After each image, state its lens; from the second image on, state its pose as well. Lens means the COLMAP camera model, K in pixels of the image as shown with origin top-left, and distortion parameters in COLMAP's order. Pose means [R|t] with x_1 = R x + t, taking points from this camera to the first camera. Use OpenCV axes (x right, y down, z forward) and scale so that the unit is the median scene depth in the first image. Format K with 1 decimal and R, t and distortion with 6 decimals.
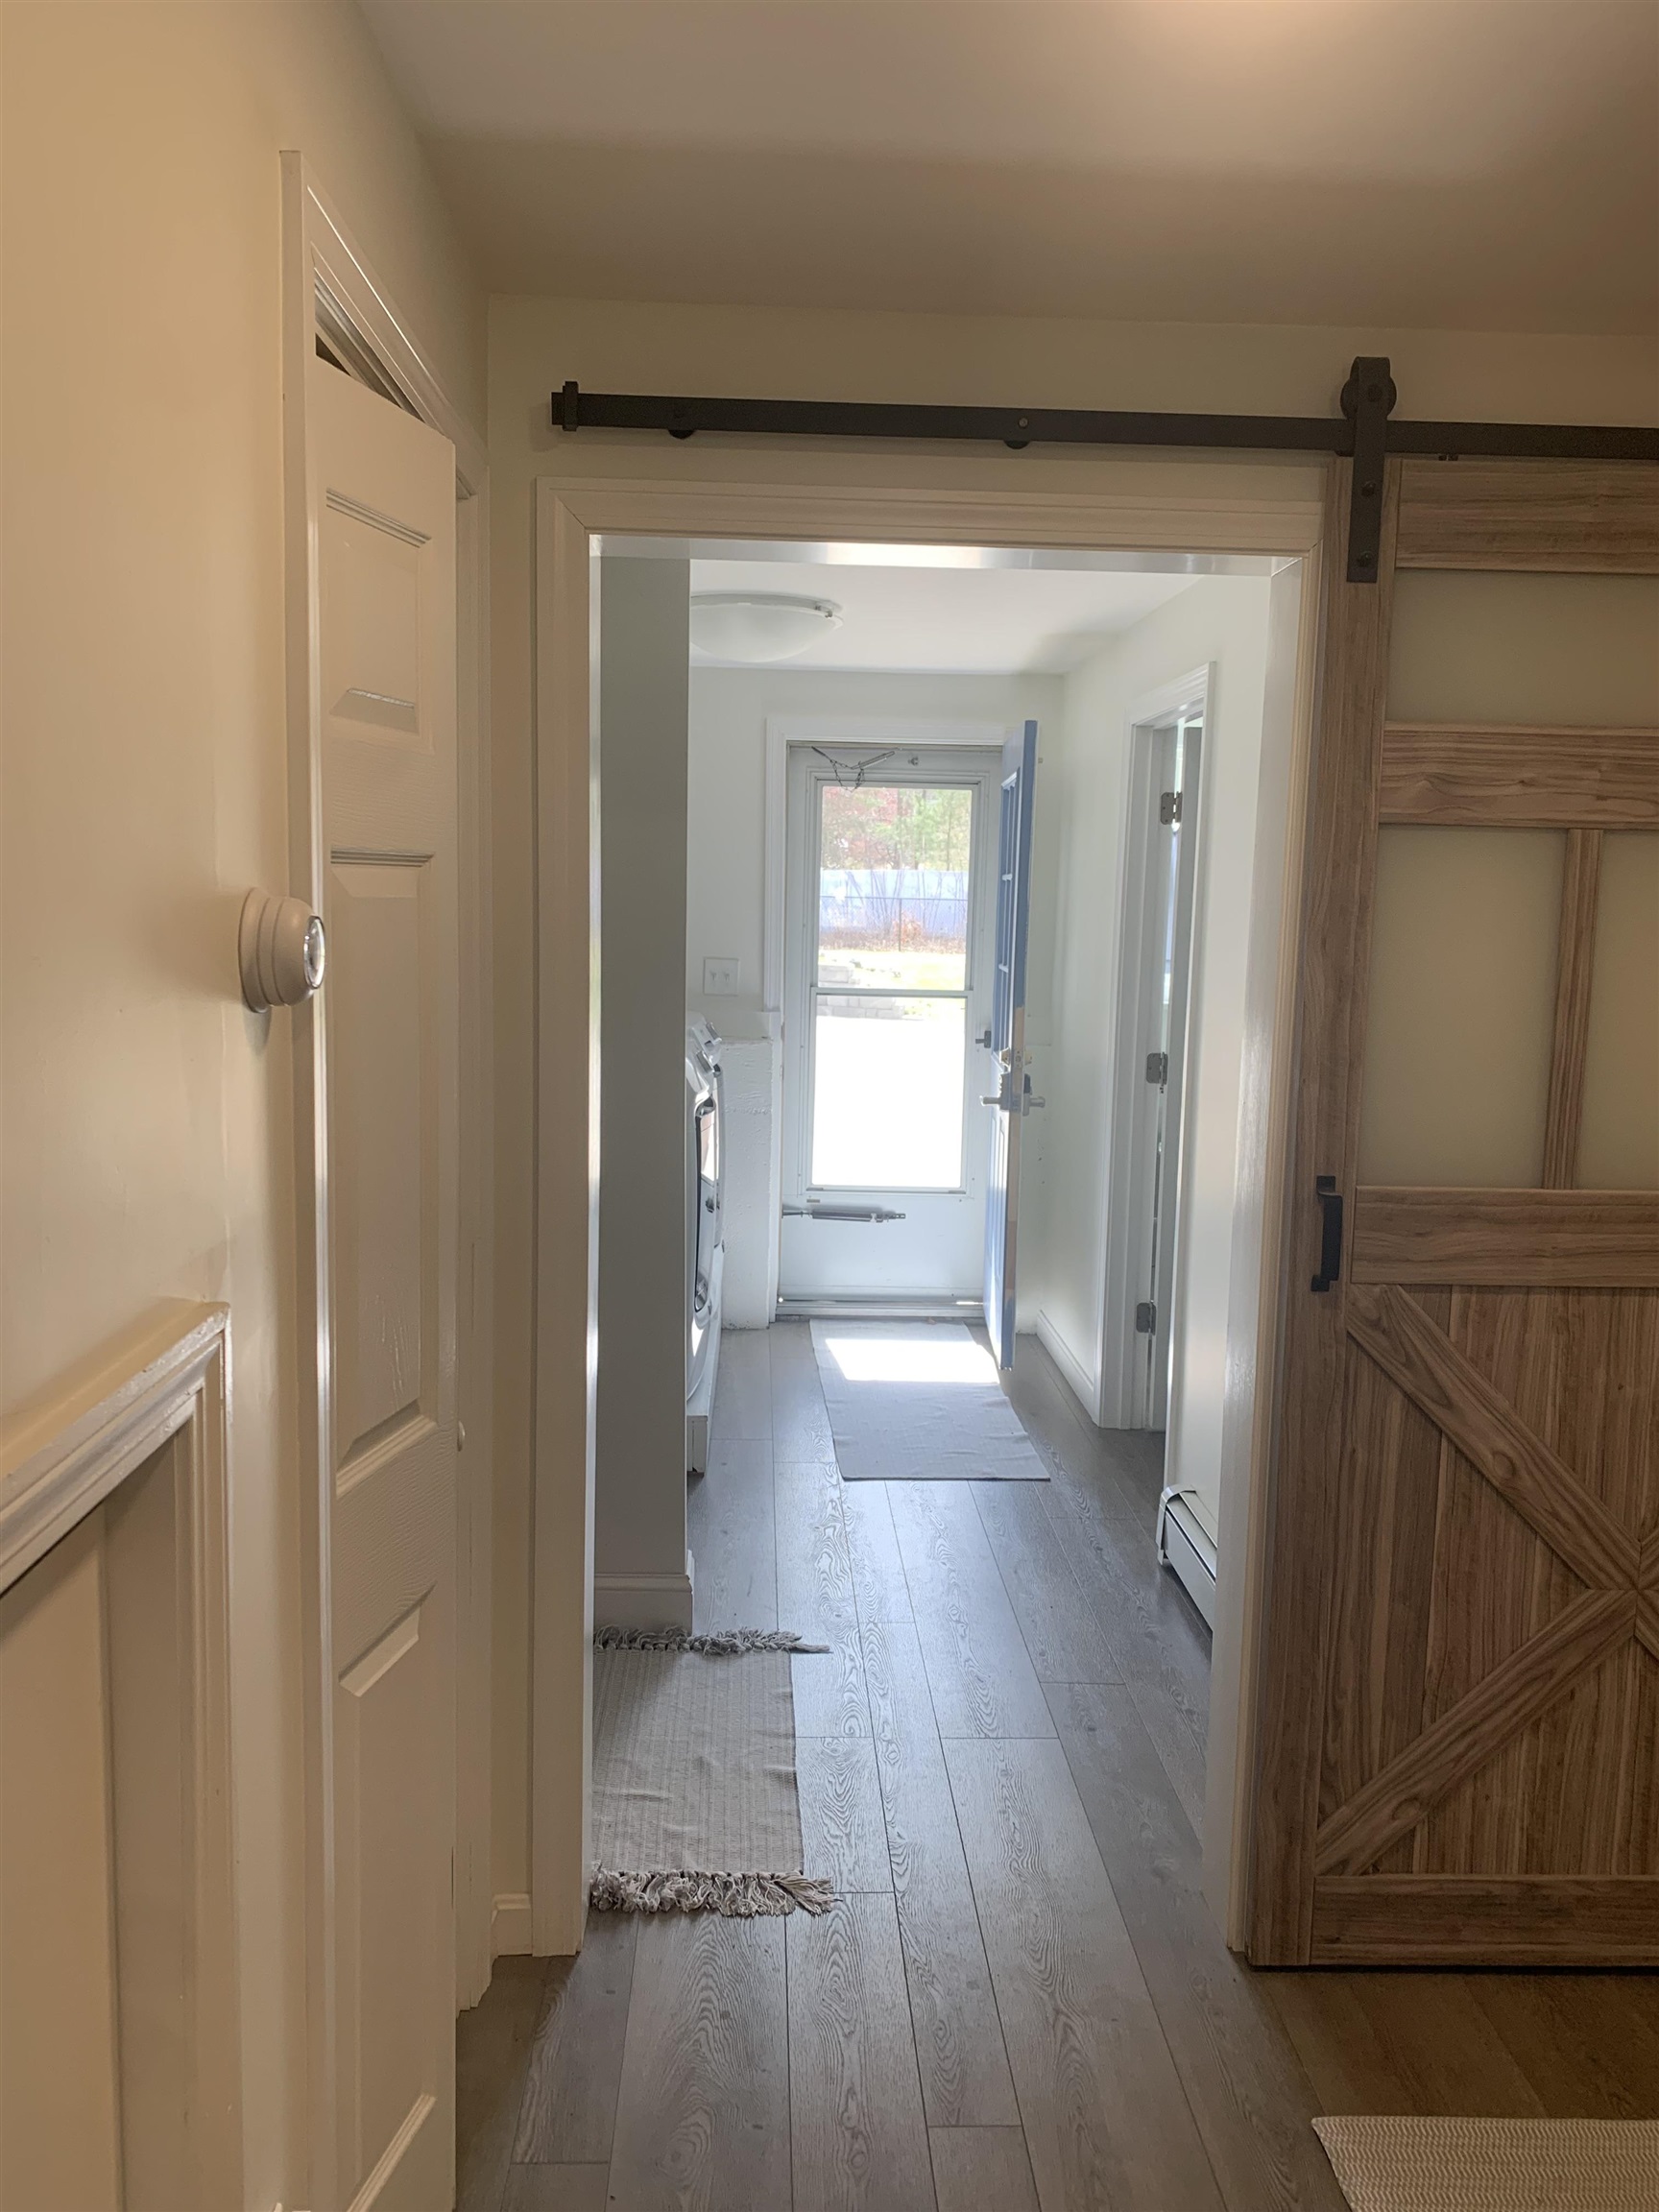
lens RADIAL K [[1688.1, 0, 829.5], [0, 1688.1, 1106.0], [0, 0, 1]] dist [0.045644, -0.001669]
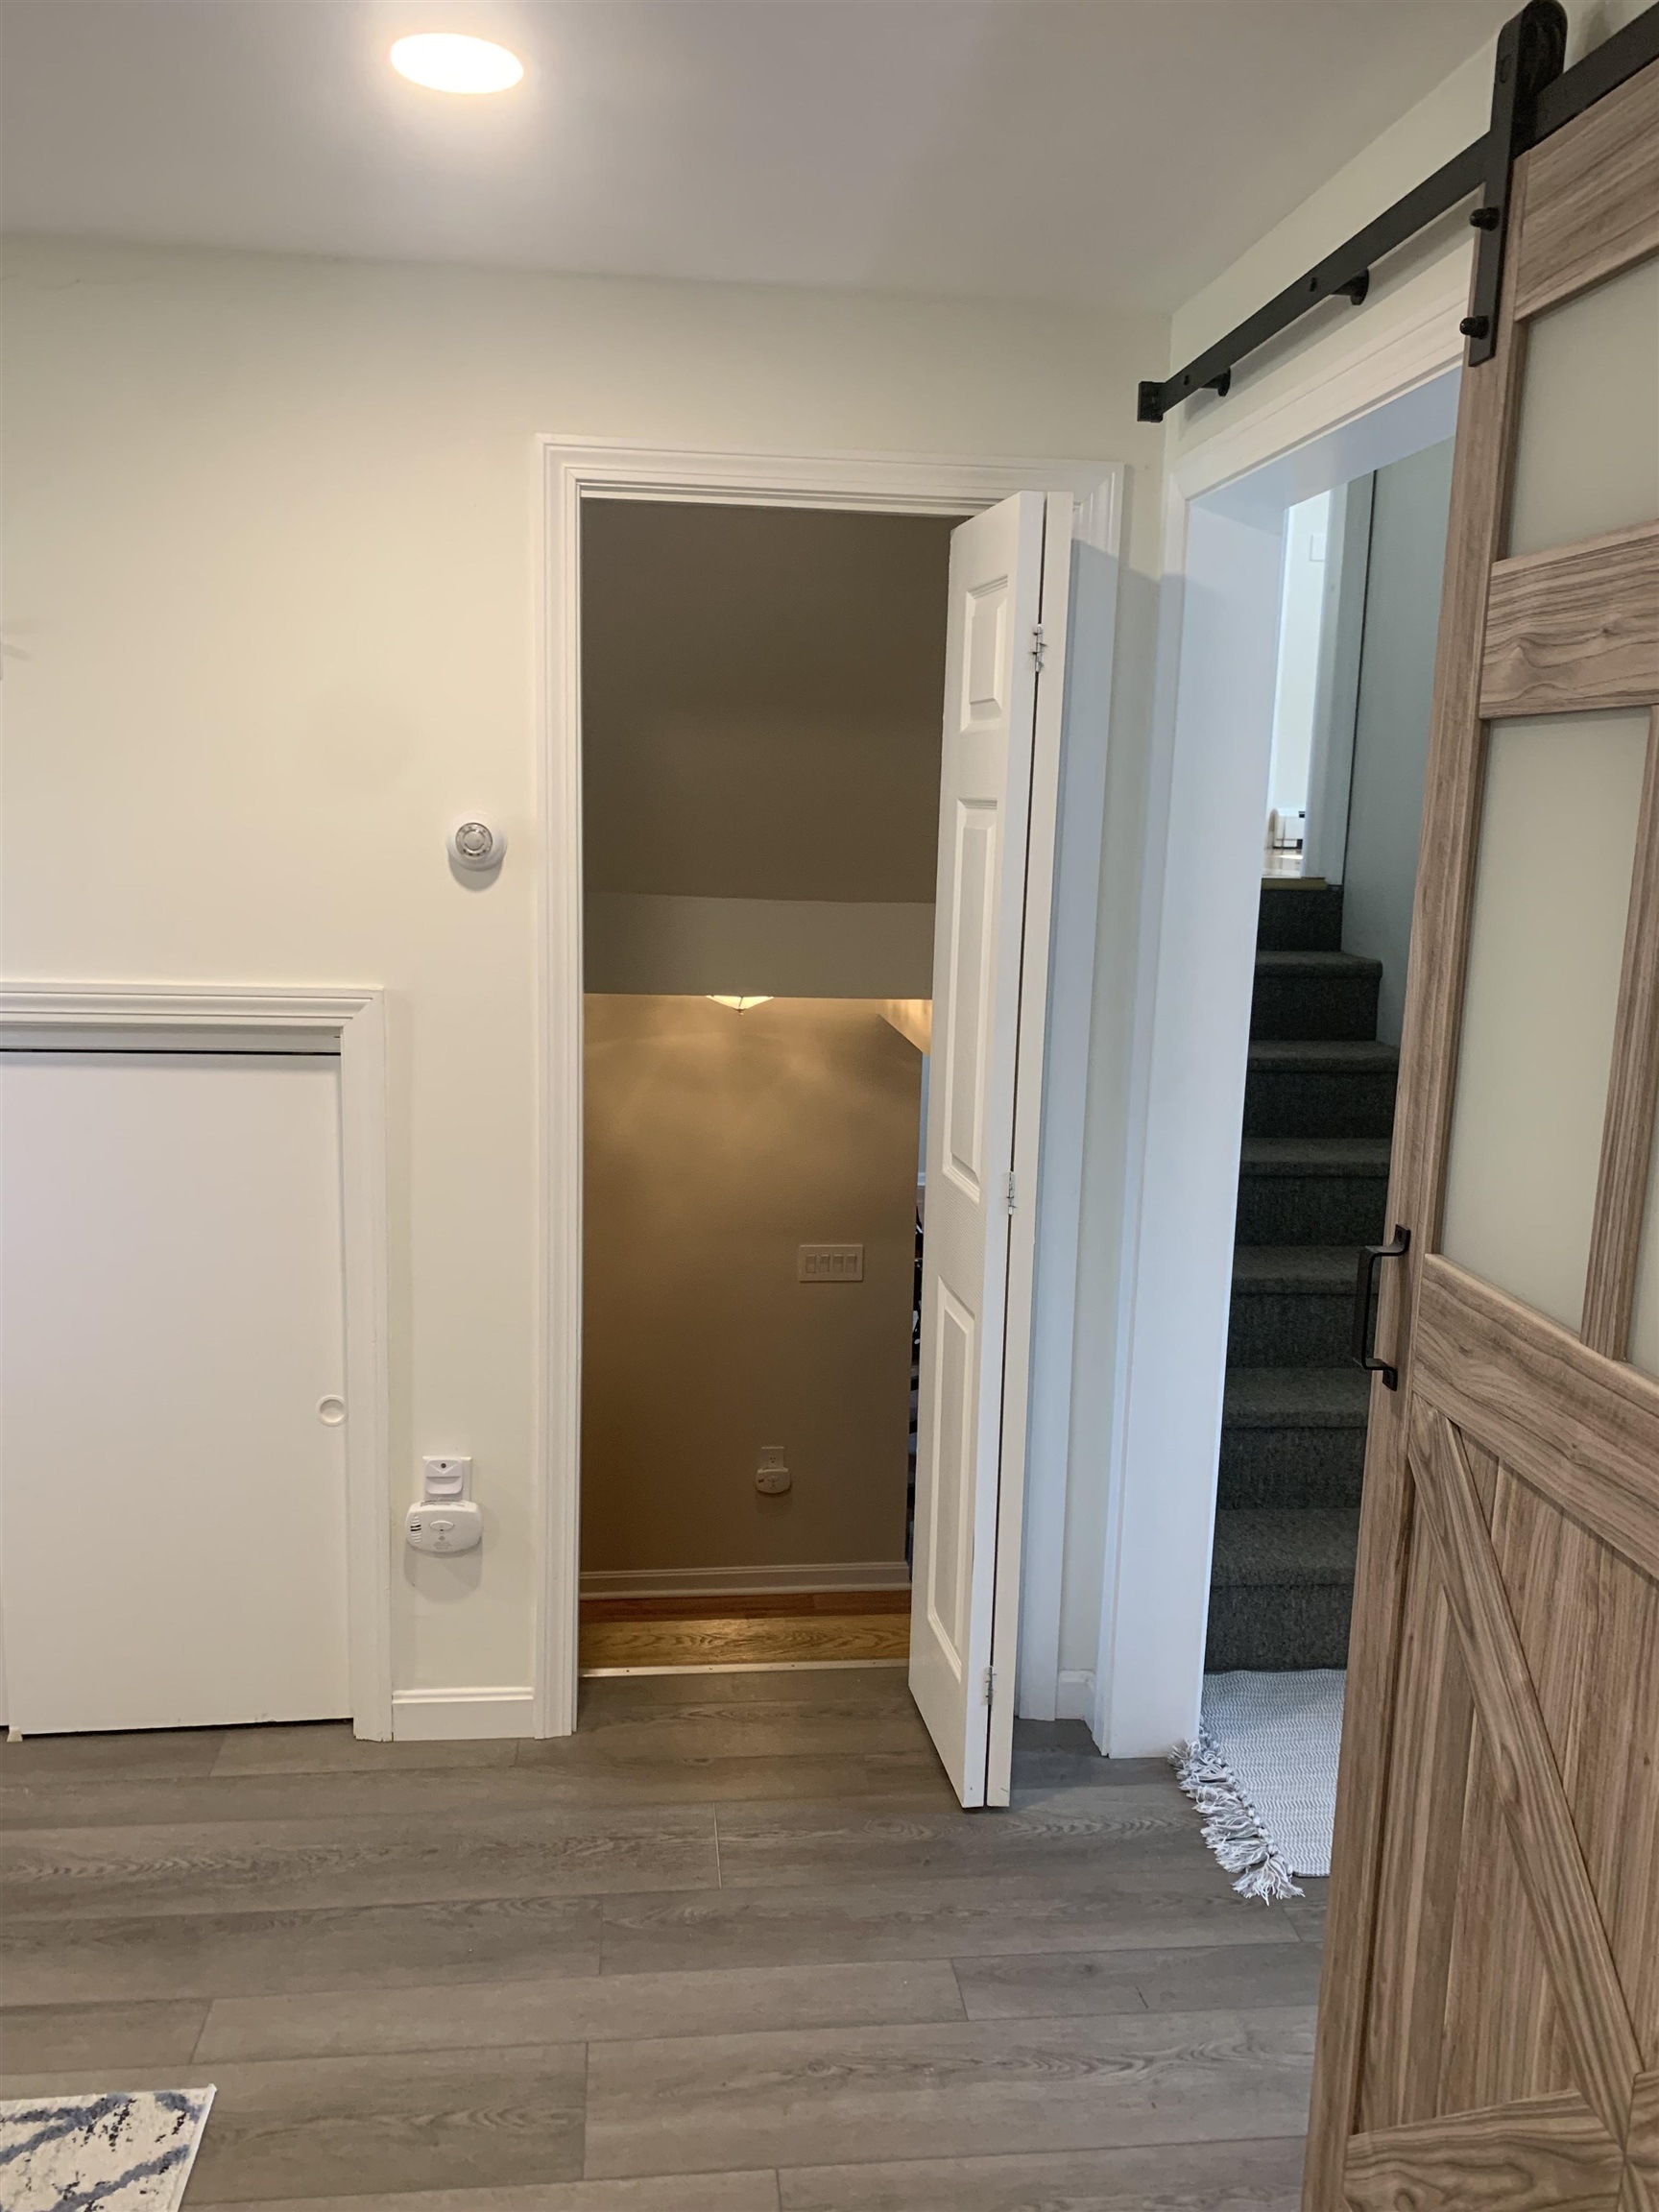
lens RADIAL K [[1688.1, 0, 829.5], [0, 1688.1, 1106.0], [0, 0, 1]] dist [0.045644, -0.001669]
pose [[0.062601, 0.156204, -0.985739, 0.990858], [-0.153152, 0.977481, 0.145170, -0.075968], [0.986218, 0.141881, 0.085115, 0.712577]]
